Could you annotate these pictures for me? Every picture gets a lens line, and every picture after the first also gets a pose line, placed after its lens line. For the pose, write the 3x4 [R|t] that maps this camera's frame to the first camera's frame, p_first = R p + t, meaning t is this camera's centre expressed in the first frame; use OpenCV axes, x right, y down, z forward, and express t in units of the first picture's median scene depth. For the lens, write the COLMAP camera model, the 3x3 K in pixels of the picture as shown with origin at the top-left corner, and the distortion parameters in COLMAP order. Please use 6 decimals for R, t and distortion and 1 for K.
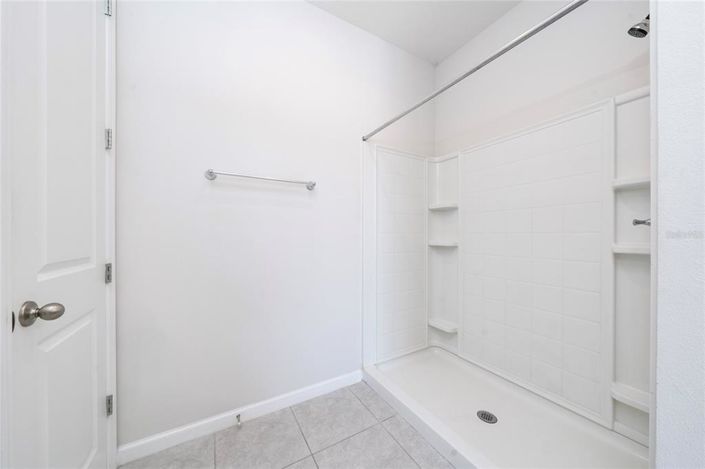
lens RADIAL K [[245.9, 0, 353.7], [0, 245.9, 233.9], [0, 0, 1]] dist [0.000694, 0.000069]
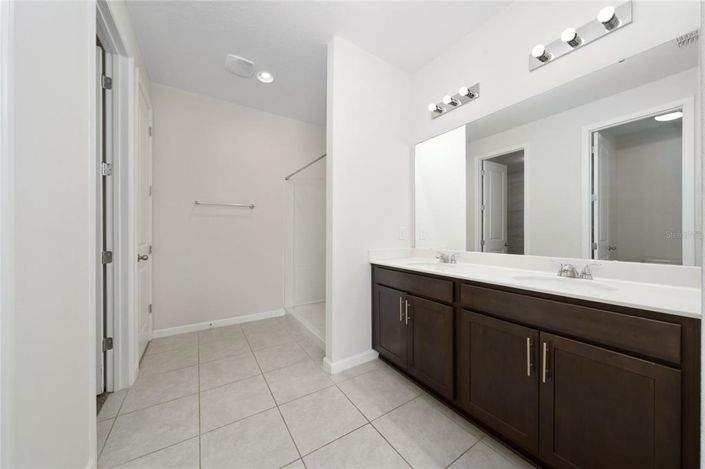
lens RADIAL K [[245.9, 0, 353.7], [0, 245.9, 233.9], [0, 0, 1]] dist [0.000694, 0.000069]
pose [[0.999014, -0.000877, 0.044396, 0.466449], [0.000893, 1.000000, -0.000342, 0.010171], [-0.044396, 0.000381, 0.999014, -0.814087]]
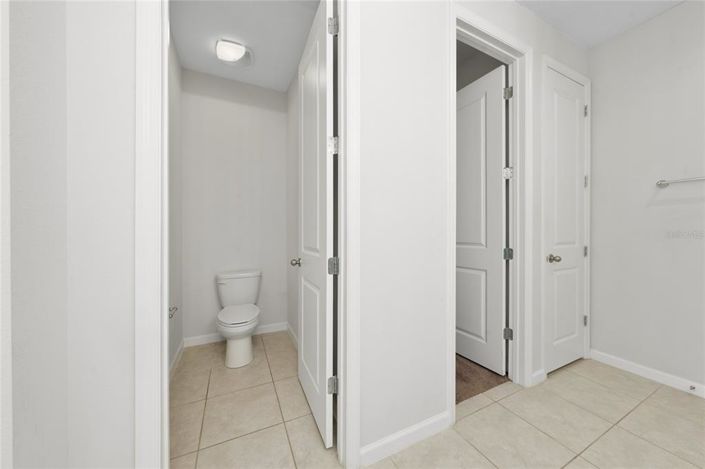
lens RADIAL K [[245.9, 0, 353.7], [0, 245.9, 233.9], [0, 0, 1]] dist [0.000694, 0.000069]
pose [[-0.066365, -0.000672, -0.997795, 0.627508], [-0.003675, 0.999993, -0.000429, 0.018933], [0.997789, 0.003638, -0.066367, -0.409699]]
